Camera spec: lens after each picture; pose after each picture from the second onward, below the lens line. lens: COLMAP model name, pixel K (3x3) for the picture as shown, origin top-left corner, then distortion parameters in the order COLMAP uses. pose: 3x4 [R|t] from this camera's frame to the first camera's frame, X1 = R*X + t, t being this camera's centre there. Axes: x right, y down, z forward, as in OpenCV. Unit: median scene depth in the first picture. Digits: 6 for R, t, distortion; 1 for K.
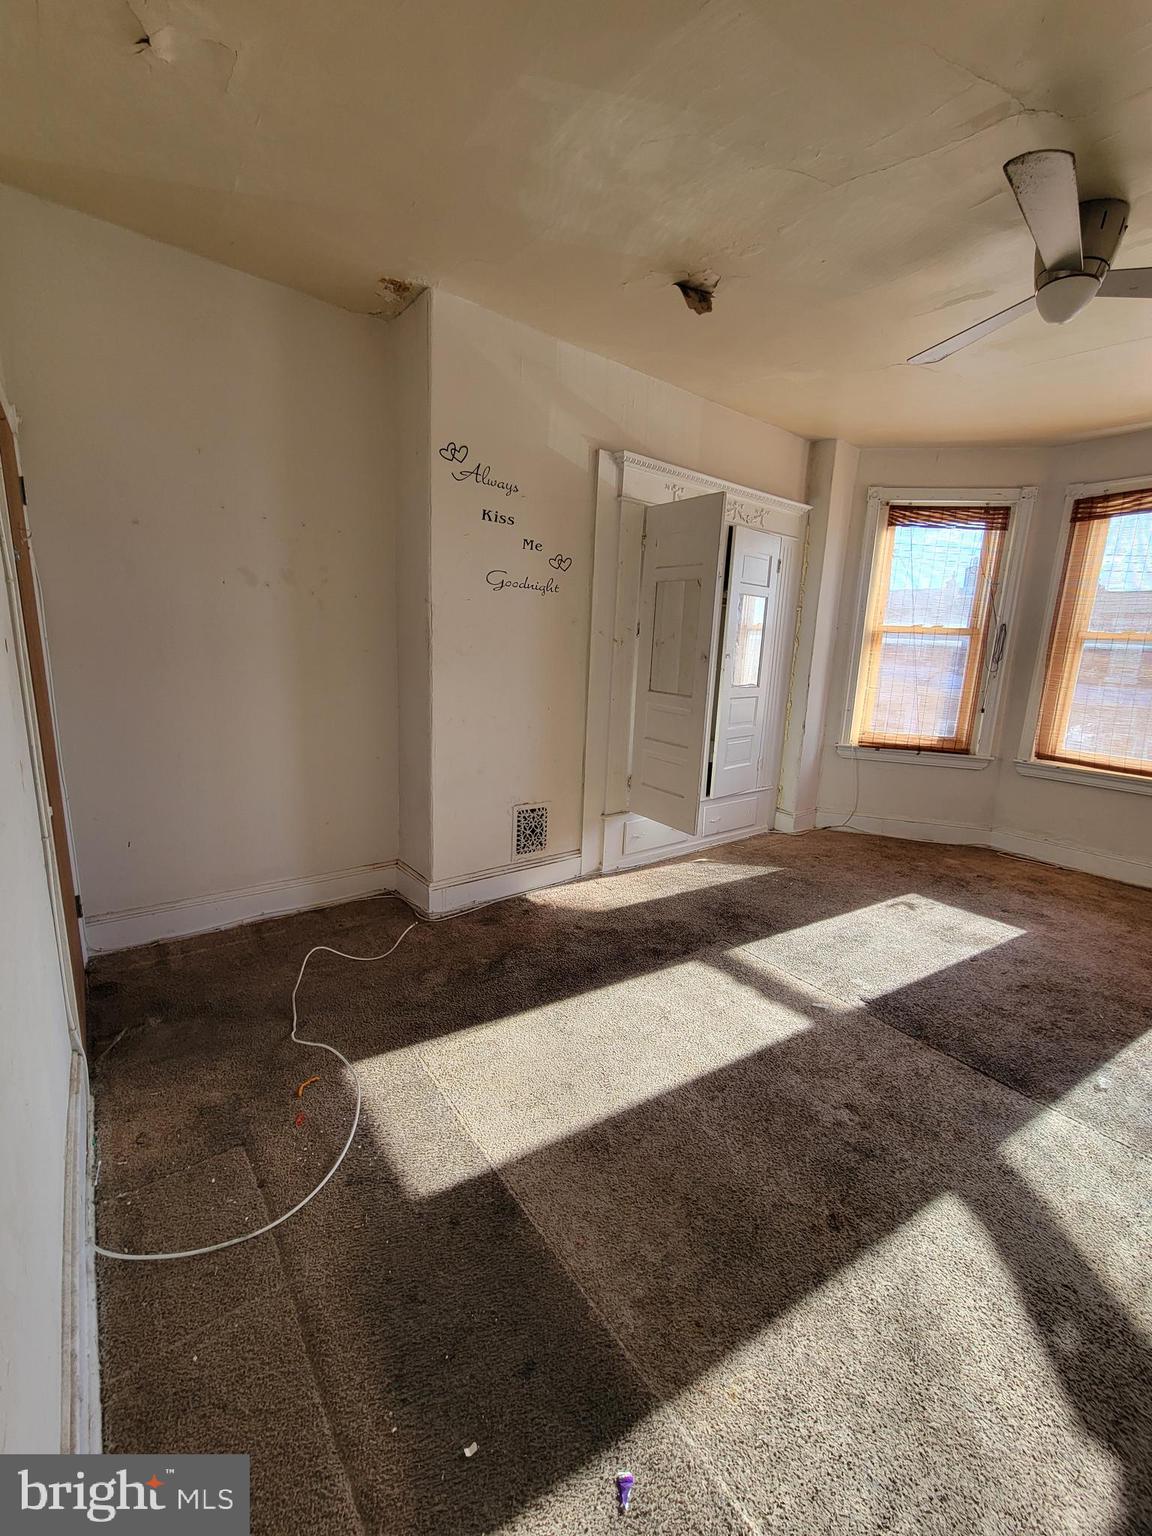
lens RADIAL K [[626.9, 0, 583.8], [0, 626.9, 768.7], [0, 0, 1]] dist [-0.000729, 0.000287]
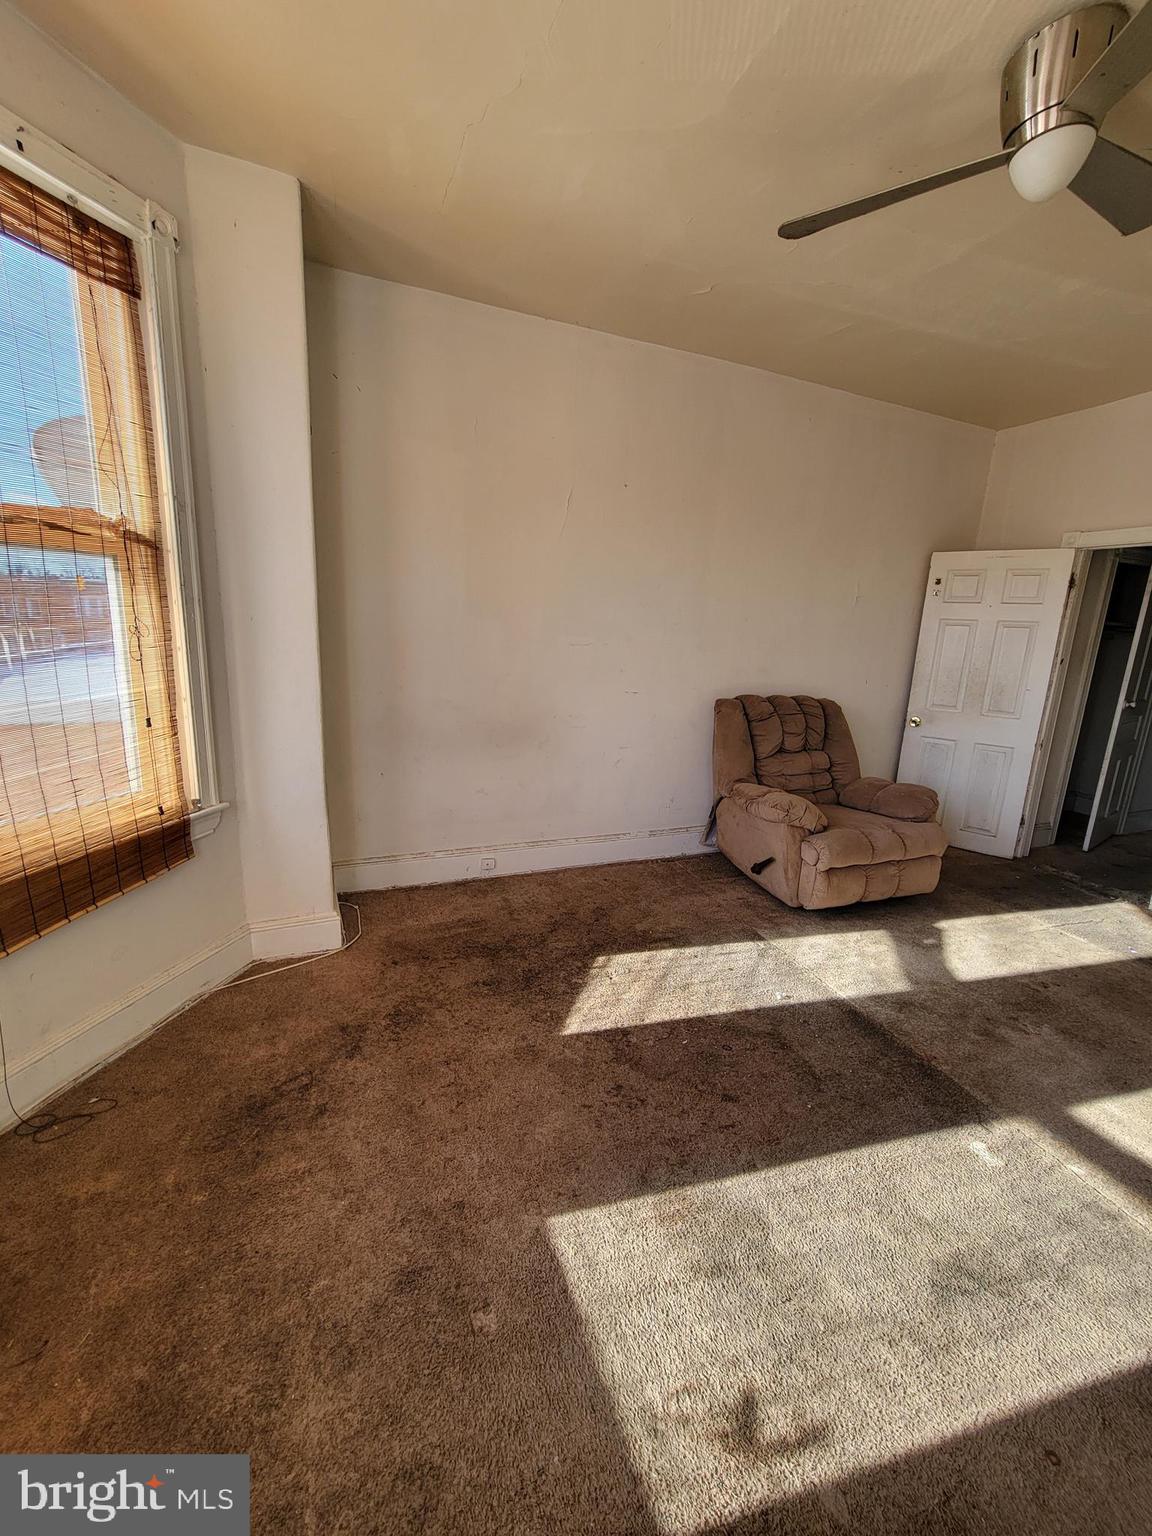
lens RADIAL K [[626.9, 0, 586.8], [0, 626.9, 768.2], [0, 0, 1]] dist [-0.000729, 0.000287]
pose [[-0.959243, -0.142324, 0.244124, 0.619729], [-0.027678, 0.907071, 0.420066, -0.242382], [-0.281224, 0.396188, -0.874041, 1.279074]]
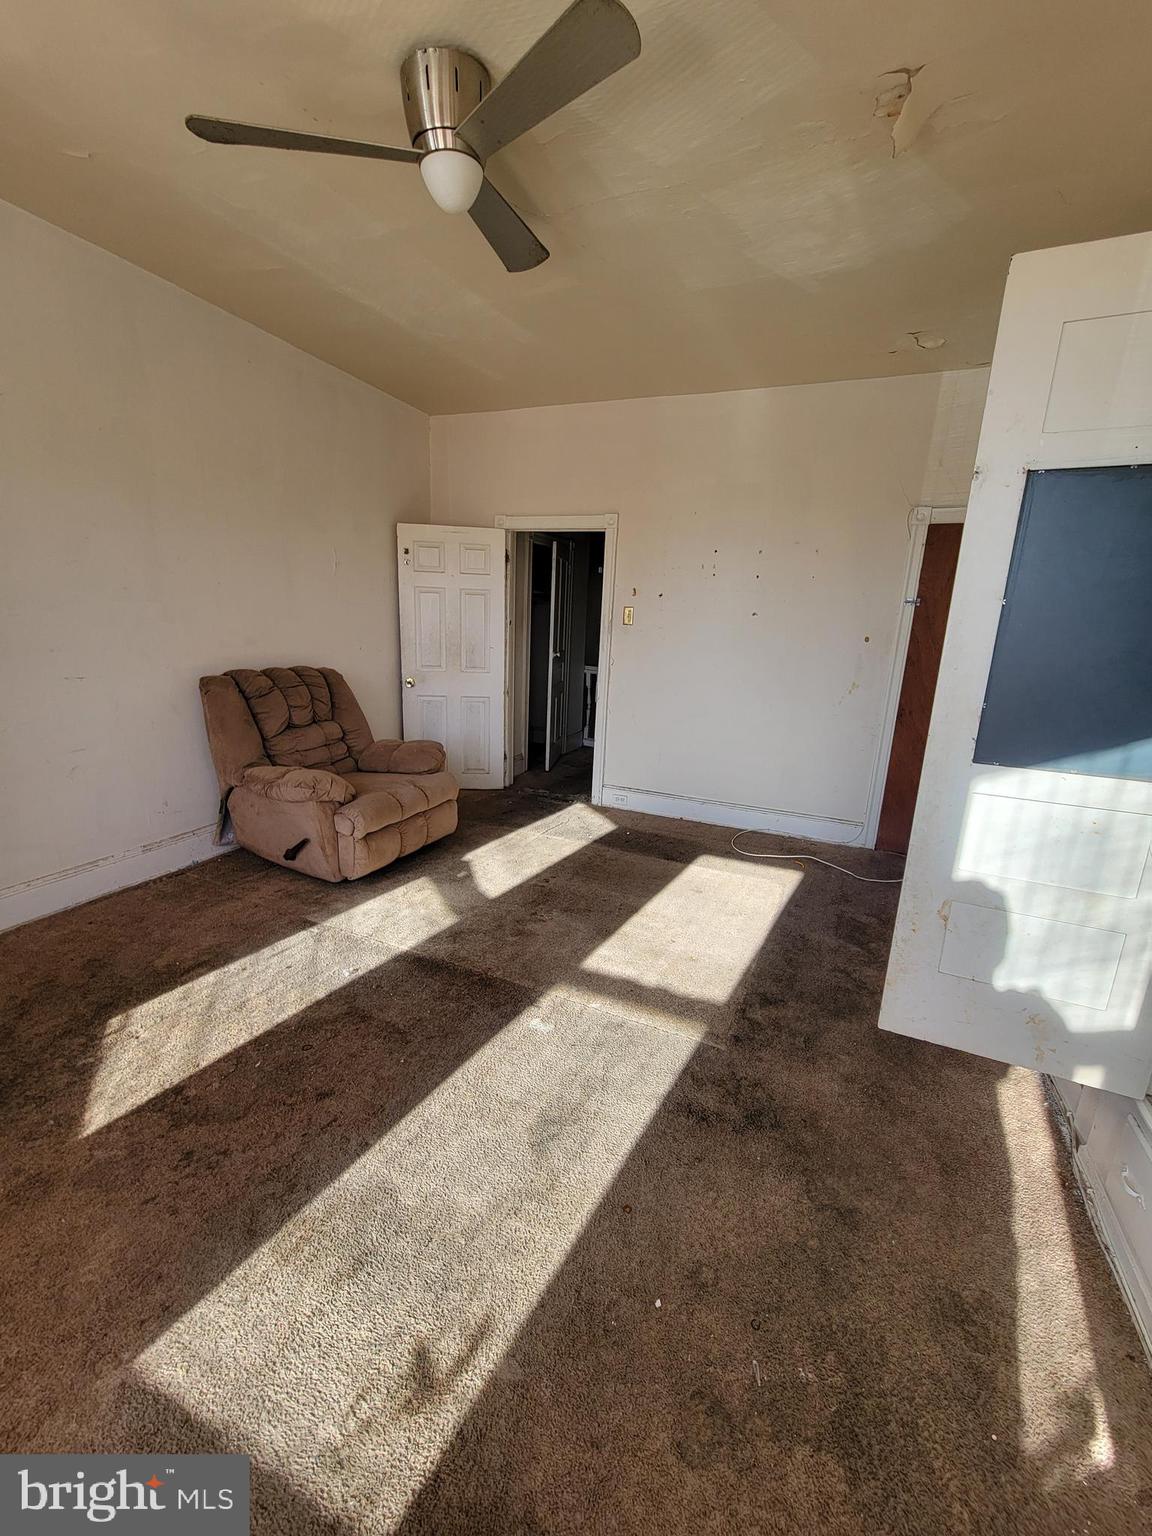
lens RADIAL K [[626.9, 0, 584.0], [0, 626.9, 768.0], [0, 0, 1]] dist [-0.000729, 0.000287]
pose [[-0.873290, 0.041574, -0.485424, 0.648120], [-0.171873, 0.906006, 0.386799, -0.239021], [0.455878, 0.421218, -0.784060, 1.271245]]
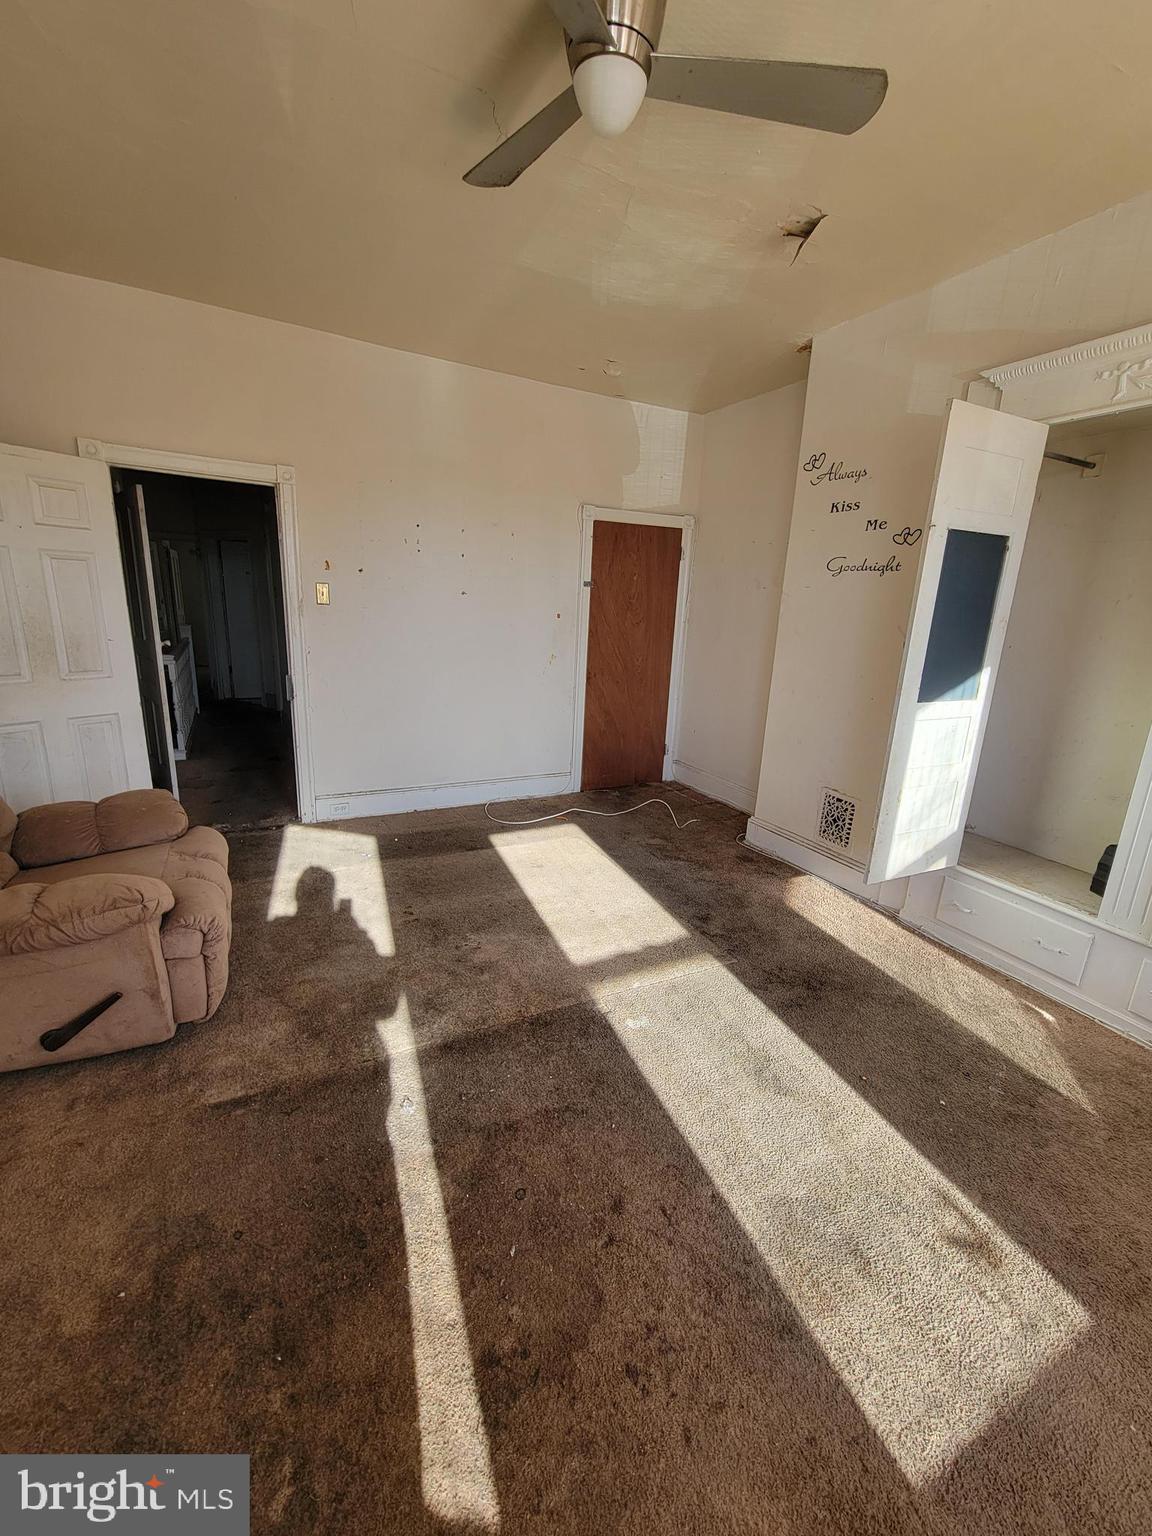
lens RADIAL K [[626.9, 0, 587.2], [0, 626.9, 768.7], [0, 0, 1]] dist [-0.000729, 0.000287]
pose [[-0.173148, 0.203716, -0.963597, 0.983010], [-0.250827, 0.936994, 0.243162, -0.126119], [0.952421, 0.283799, -0.111141, 0.778132]]
